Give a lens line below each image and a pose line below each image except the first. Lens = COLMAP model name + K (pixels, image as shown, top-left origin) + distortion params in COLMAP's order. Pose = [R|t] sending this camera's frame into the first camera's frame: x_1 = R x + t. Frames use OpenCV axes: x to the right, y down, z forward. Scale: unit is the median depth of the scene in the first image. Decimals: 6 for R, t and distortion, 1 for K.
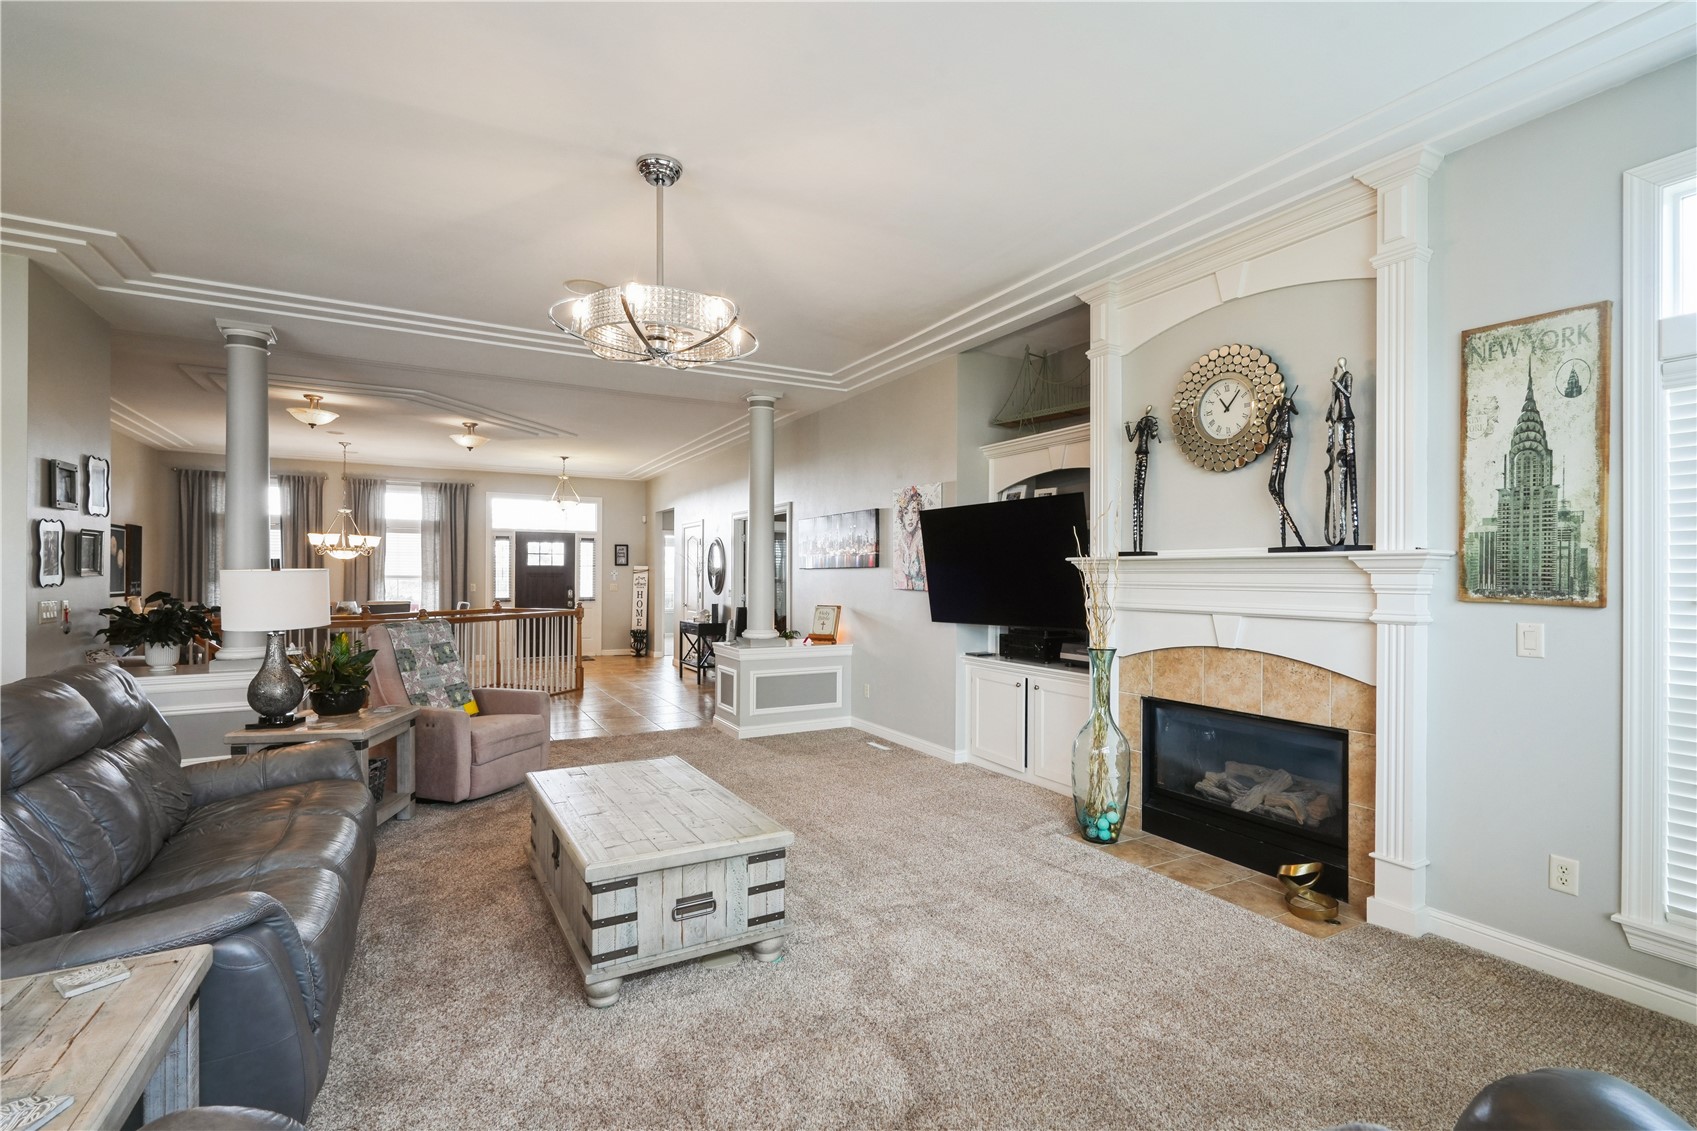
lens RADIAL K [[764.0, 0, 848.5], [0, 764.0, 565.5], [0, 0, 1]] dist [-0.000953, -0.000023]
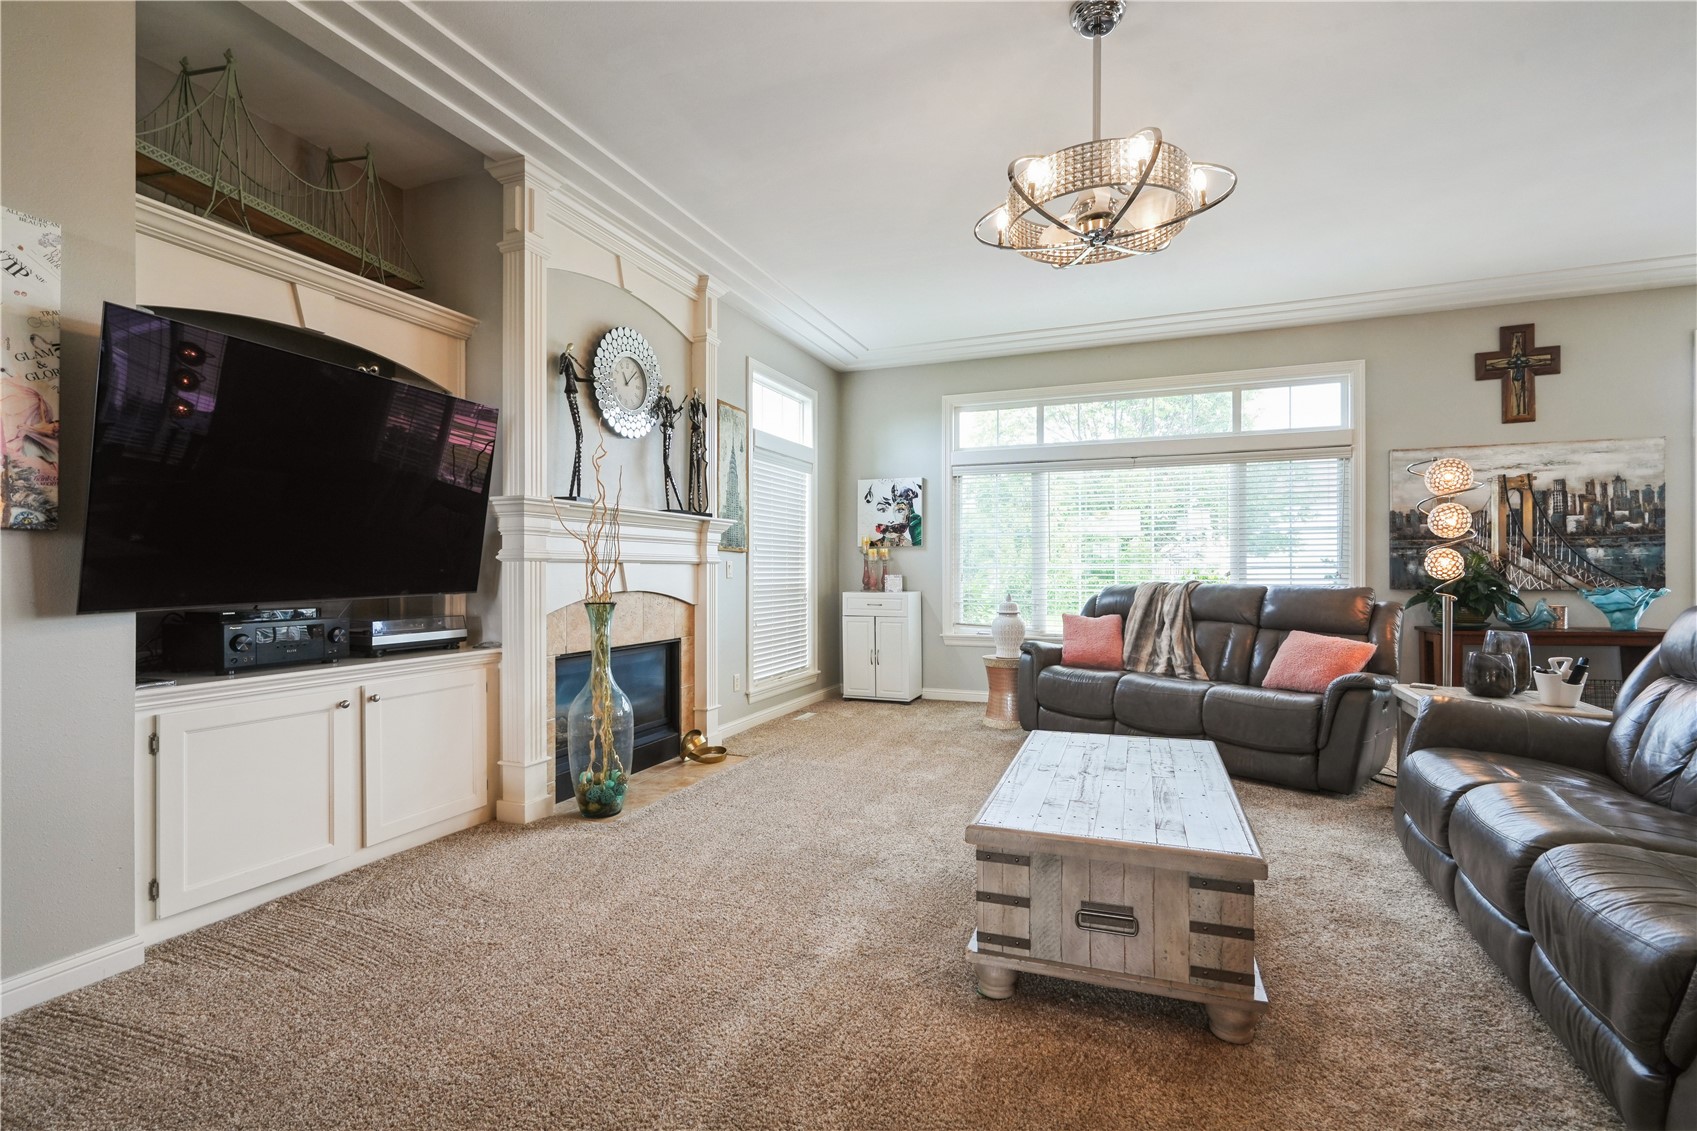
lens RADIAL K [[785.1, 0, 848.5], [0, 785.1, 565.5], [0, 0, 1]] dist [-0.000139, -0.000022]
pose [[-0.632002, 0.023496, 0.774610, -0.716404], [0.009023, 0.999696, -0.022962, 0.113869], [-0.774914, -0.007523, -0.632022, 1.705194]]
